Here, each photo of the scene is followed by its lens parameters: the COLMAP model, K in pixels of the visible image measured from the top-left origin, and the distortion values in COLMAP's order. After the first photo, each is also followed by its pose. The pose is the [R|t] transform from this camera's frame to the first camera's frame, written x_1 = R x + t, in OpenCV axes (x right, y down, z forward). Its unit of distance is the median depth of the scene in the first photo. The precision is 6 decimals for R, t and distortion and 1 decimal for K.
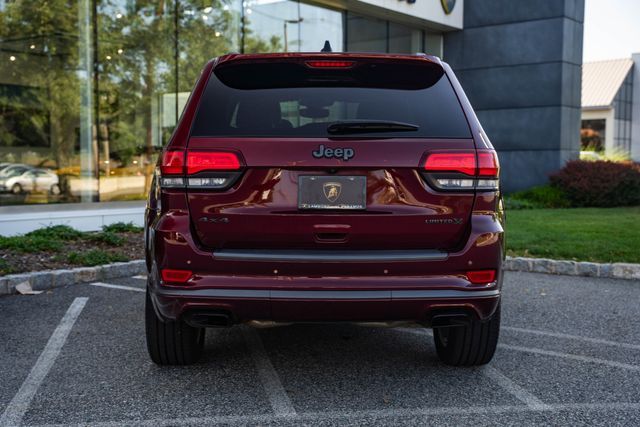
lens RADIAL K [[834.0, 0, 331.3], [0, 834.0, 213.4], [0, 0, 1]] dist [0.065666, -0.037922]
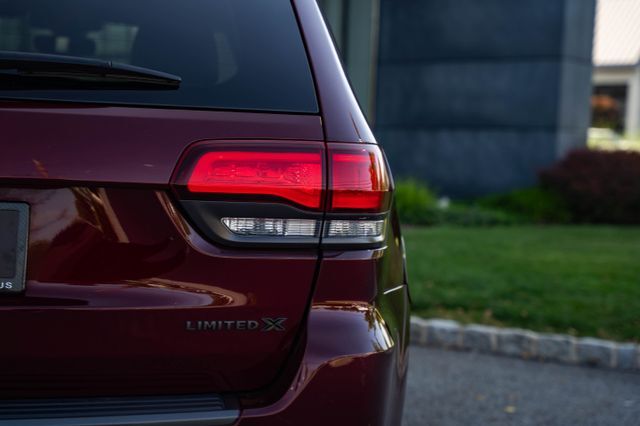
lens RADIAL K [[1241.4, 0, 337.2], [0, 1241.4, 225.1], [0, 0, 1]] dist [0.216275, 0.031938]
pose [[0.995349, 0.029485, 0.091716, 0.059759], [-0.030491, 0.999489, 0.009584, -0.020898], [-0.091386, -0.012336, 0.995739, 0.196869]]
